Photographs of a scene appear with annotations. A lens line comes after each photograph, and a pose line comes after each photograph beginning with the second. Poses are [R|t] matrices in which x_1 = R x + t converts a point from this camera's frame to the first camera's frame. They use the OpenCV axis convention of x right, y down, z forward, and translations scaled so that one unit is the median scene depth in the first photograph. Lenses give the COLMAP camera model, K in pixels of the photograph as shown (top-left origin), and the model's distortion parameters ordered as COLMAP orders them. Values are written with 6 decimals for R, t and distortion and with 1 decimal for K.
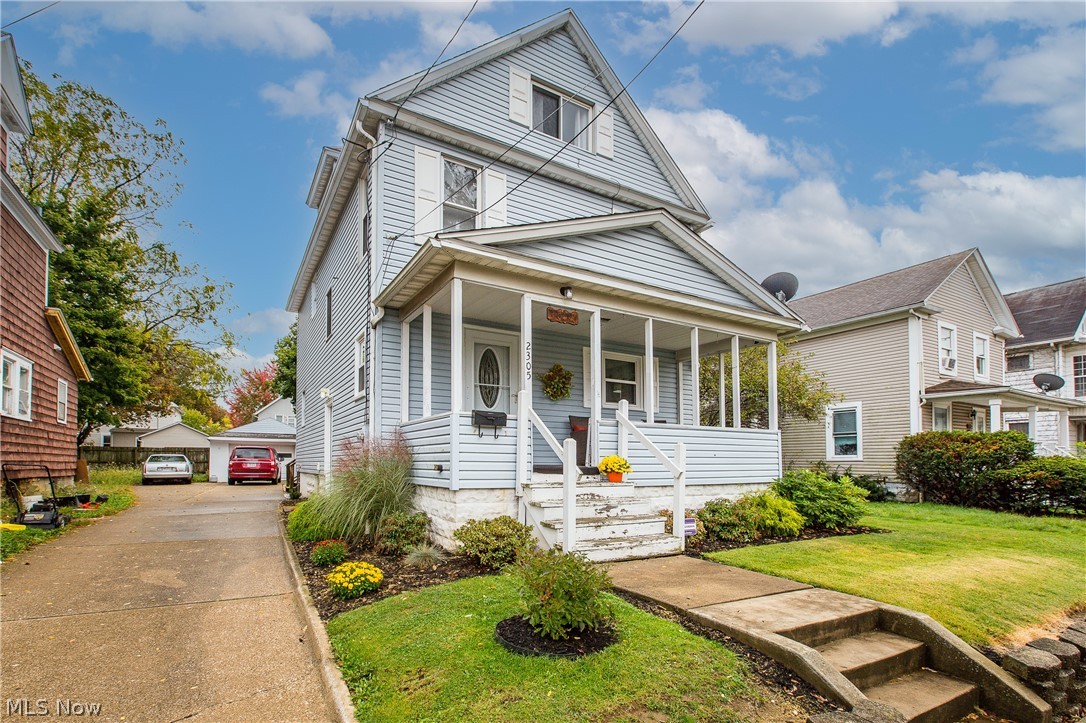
lens RADIAL K [[500.6, 0, 543.0], [0, 500.6, 361.5], [0, 0, 1]] dist [0.000608, 0.000279]
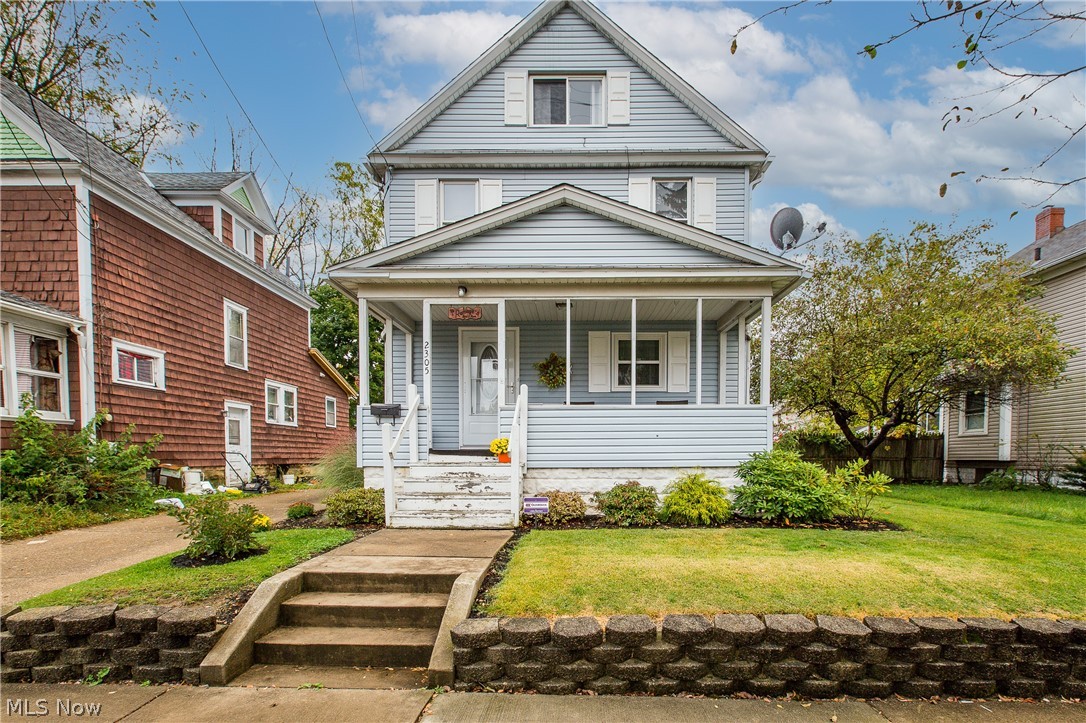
lens RADIAL K [[523.4, 0, 570.2], [0, 523.4, 378.8], [0, 0, 1]] dist [-0.001093, -0.000190]
pose [[0.860035, -0.081726, -0.503648, 0.631608], [0.107977, 0.993885, 0.023108, 0.039845], [0.498679, -0.074256, 0.863600, 0.091634]]
